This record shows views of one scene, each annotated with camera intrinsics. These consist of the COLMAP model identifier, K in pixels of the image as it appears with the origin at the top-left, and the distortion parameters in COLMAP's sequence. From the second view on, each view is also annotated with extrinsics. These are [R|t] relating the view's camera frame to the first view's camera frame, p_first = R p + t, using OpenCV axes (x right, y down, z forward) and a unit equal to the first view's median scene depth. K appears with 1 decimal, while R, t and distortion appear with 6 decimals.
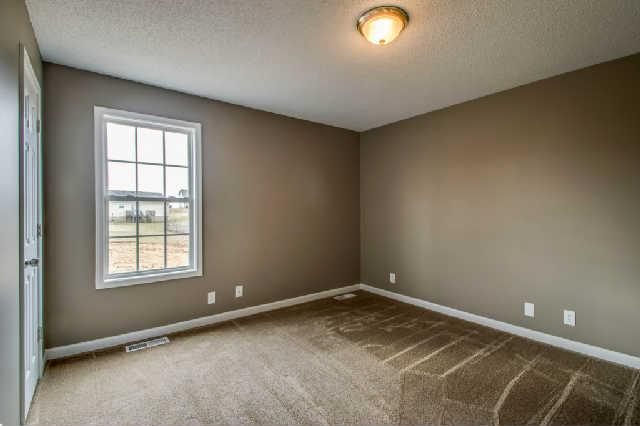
lens RADIAL K [[286.0, 0, 320.0], [0, 286.0, 213.0], [0, 0, 1]] dist [-0.000699, -0.000016]
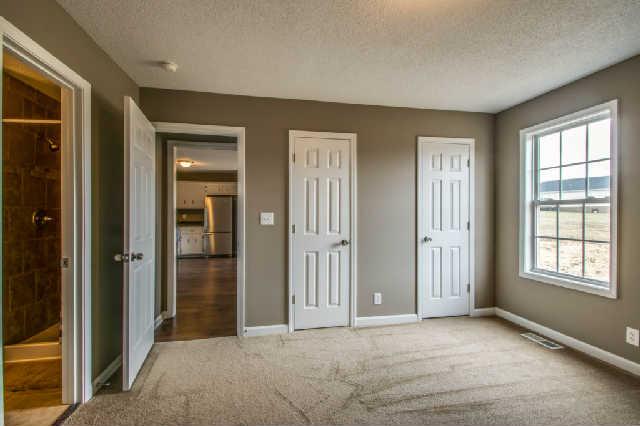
lens RADIAL K [[286.0, 0, 320.0], [0, 286.0, 213.0], [0, 0, 1]] dist [-0.000699, -0.000016]
pose [[-0.400112, 0.005063, -0.916452, 0.650205], [0.005943, 0.999978, 0.002930, -0.018683], [0.916447, -0.004274, -0.400134, 0.631481]]
